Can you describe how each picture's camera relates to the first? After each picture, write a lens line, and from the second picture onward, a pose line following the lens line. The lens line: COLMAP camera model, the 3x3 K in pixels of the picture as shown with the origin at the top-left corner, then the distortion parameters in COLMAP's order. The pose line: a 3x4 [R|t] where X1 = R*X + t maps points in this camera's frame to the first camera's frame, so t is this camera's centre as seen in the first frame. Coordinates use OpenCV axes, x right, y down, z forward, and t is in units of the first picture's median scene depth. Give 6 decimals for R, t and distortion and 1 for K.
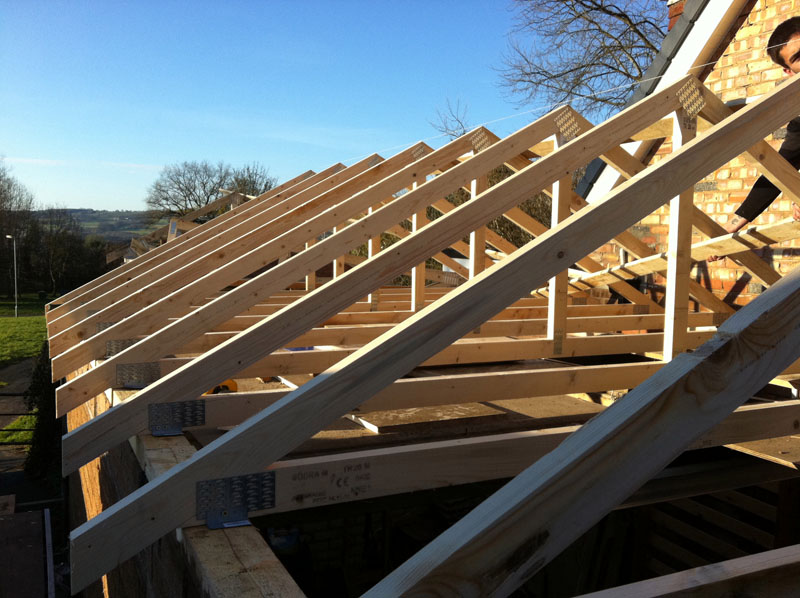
lens RADIAL K [[720.1, 0, 400.0], [0, 720.1, 299.0], [0, 0, 1]] dist [0.031859, -0.034748]
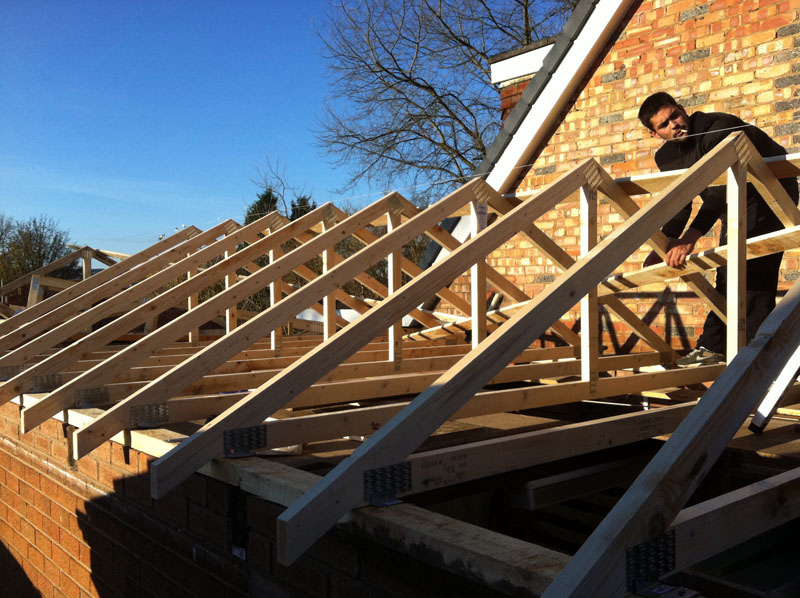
lens RADIAL K [[722.6, 0, 364.1], [0, 722.6, 298.5], [0, 0, 1]] dist [0.115770, -0.211129]
pose [[0.970957, -0.018251, 0.238556, -0.310216], [0.036136, 0.996835, -0.070816, 0.019388], [-0.236509, 0.077380, 0.968543, -0.150694]]
